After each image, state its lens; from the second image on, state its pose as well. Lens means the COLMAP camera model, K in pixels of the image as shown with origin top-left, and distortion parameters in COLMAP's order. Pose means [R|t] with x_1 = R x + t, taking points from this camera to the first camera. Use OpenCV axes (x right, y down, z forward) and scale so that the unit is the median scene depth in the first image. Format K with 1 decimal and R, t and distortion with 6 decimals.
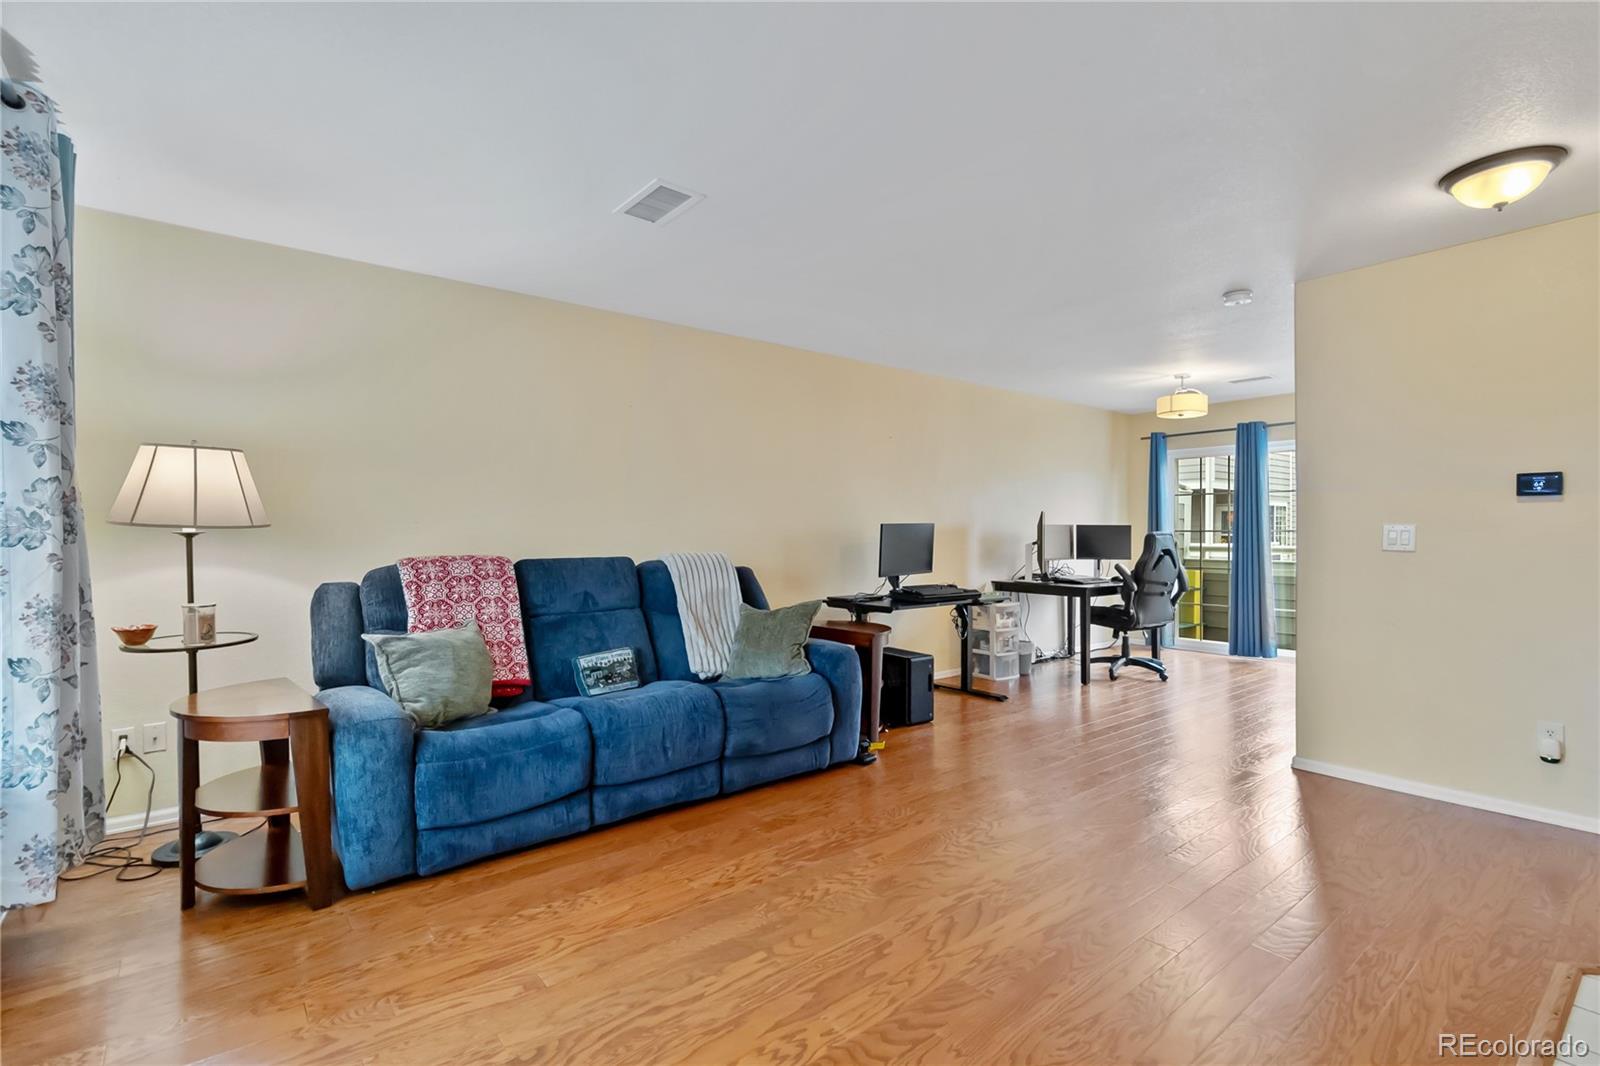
lens RADIAL K [[748.5, 0, 804.8], [0, 748.5, 530.8], [0, 0, 1]] dist [0.008303, -0.000998]
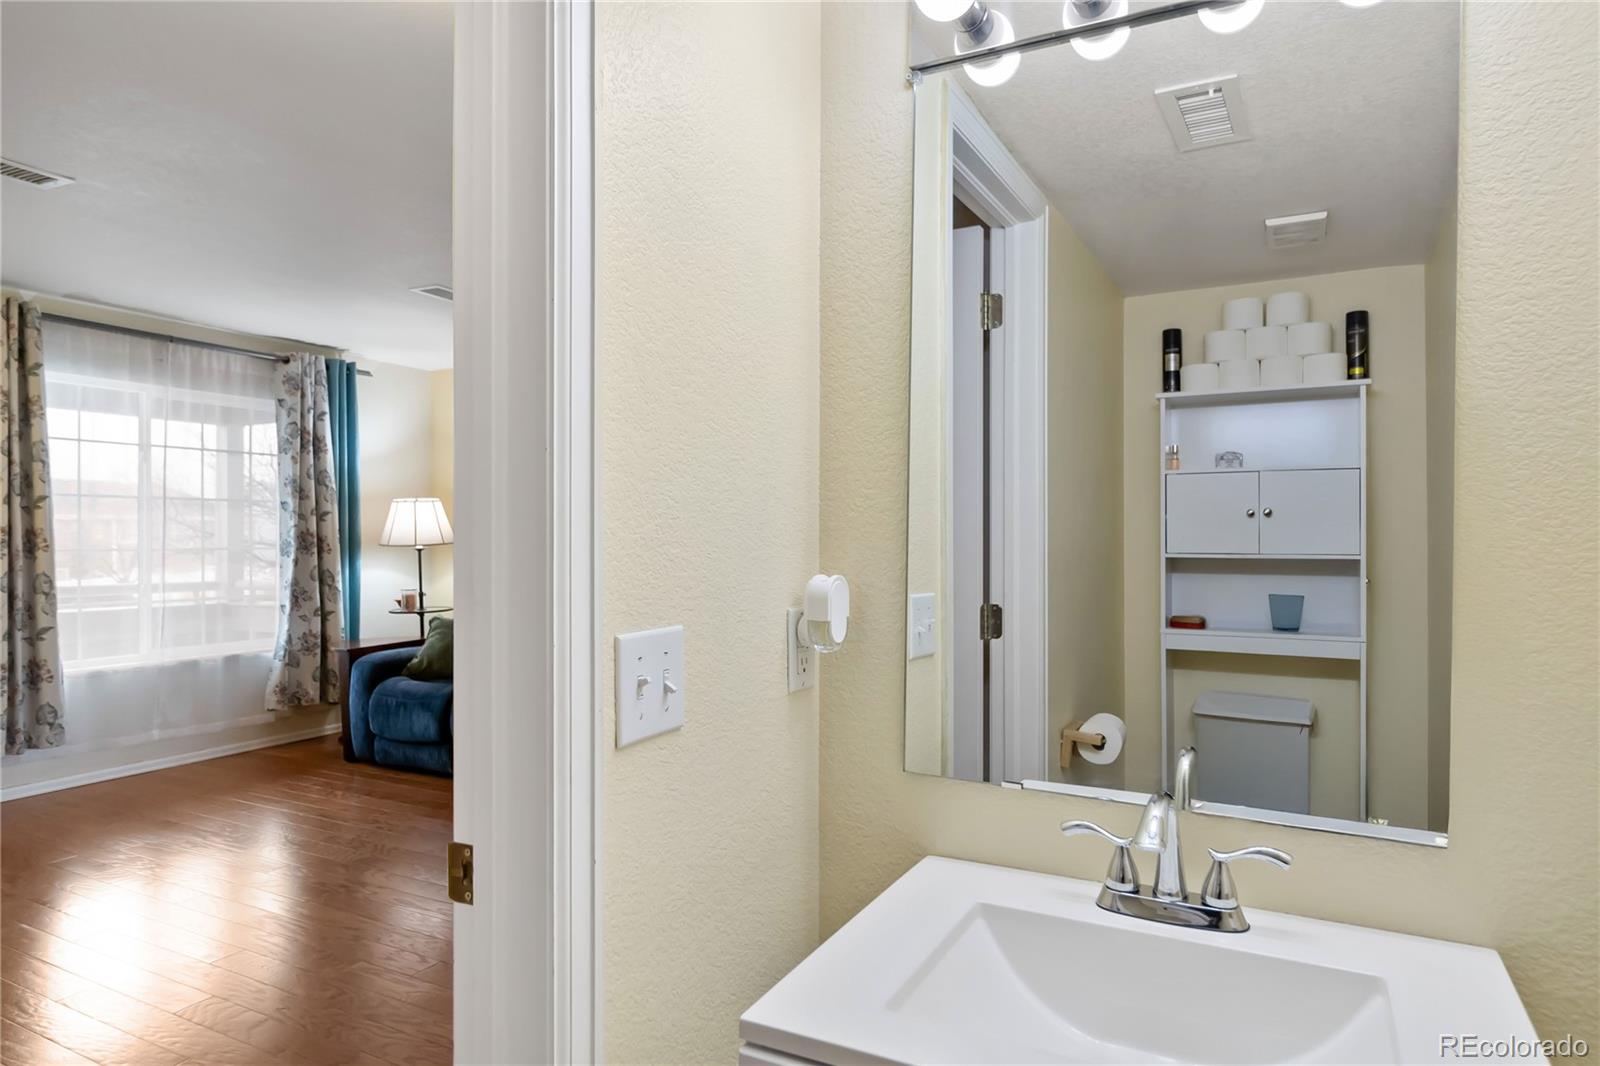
lens RADIAL K [[941.5, 0, 794.6], [0, 941.5, 544.5], [0, 0, 1]] dist [0.031492, -0.001146]
pose [[0.367214, 0.005087, -0.930122, 1.402416], [-0.000940, 0.999987, 0.005098, -0.019016], [0.930136, -0.000998, 0.367214, 0.882730]]
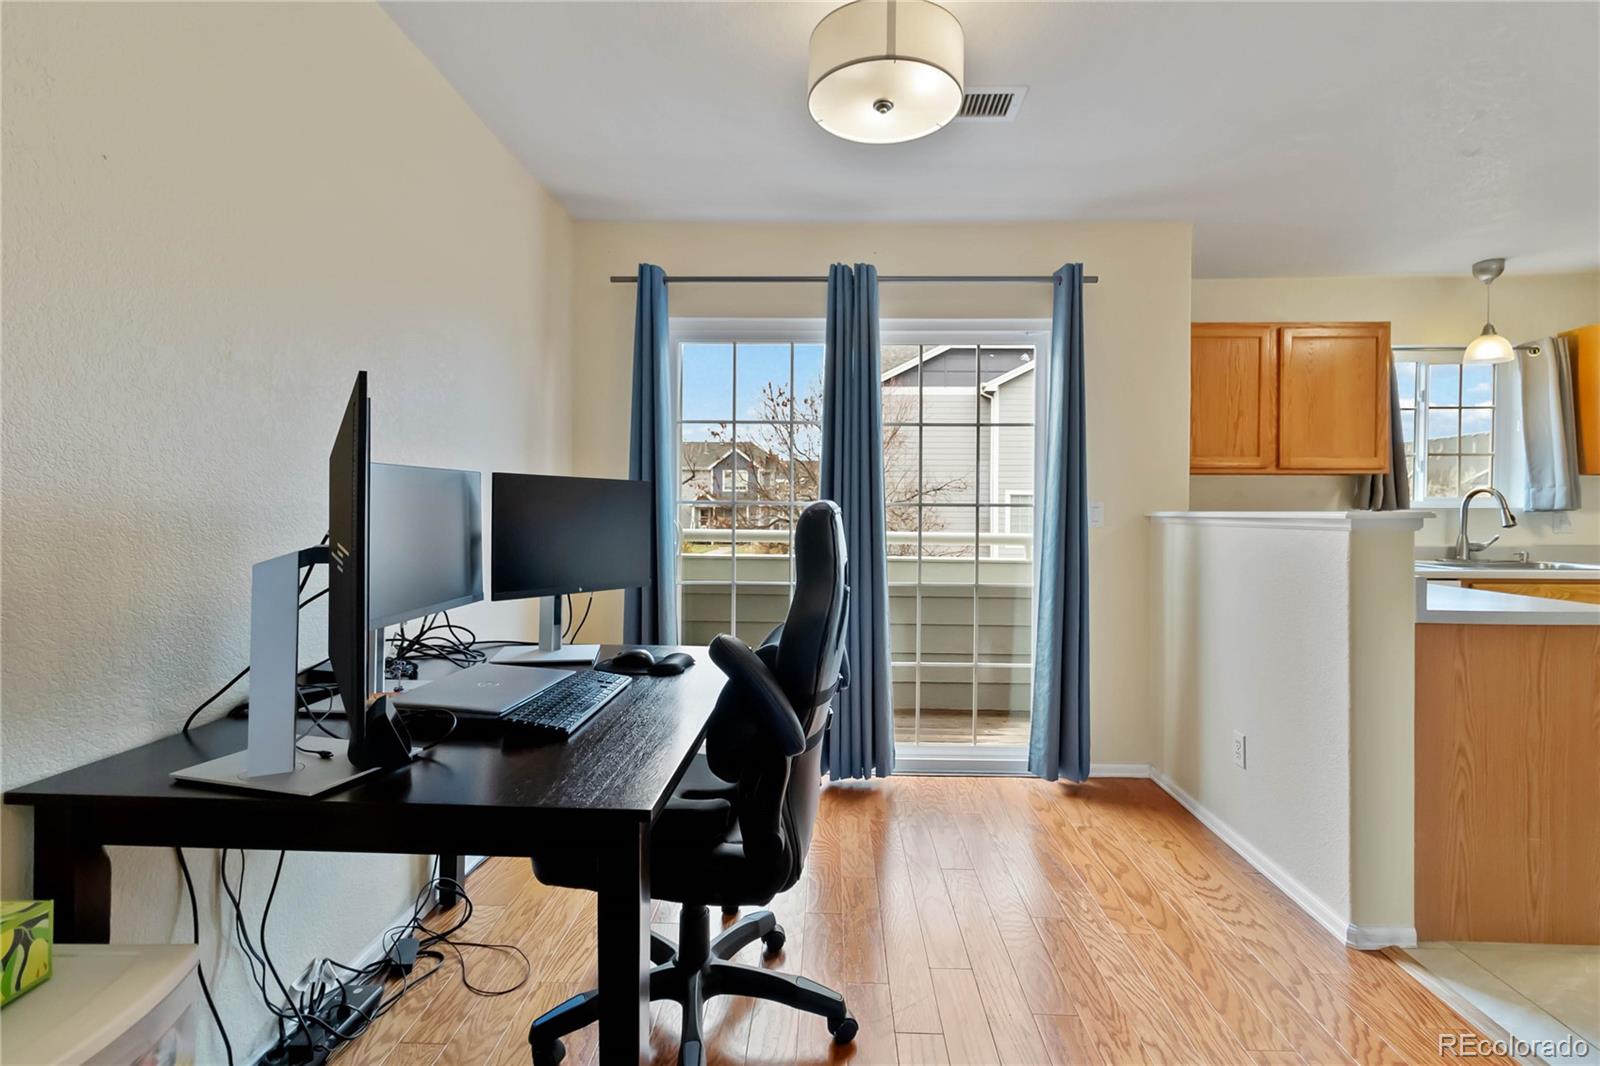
lens RADIAL K [[748.5, 0, 819.1], [0, 748.5, 517.5], [0, 0, 1]] dist [0.008303, -0.000998]
pose [[0.650829, -0.006512, 0.759196, 0.511910], [-0.000876, 0.999956, 0.009328, 0.007591], [-0.759224, -0.006736, 0.650795, 1.617171]]
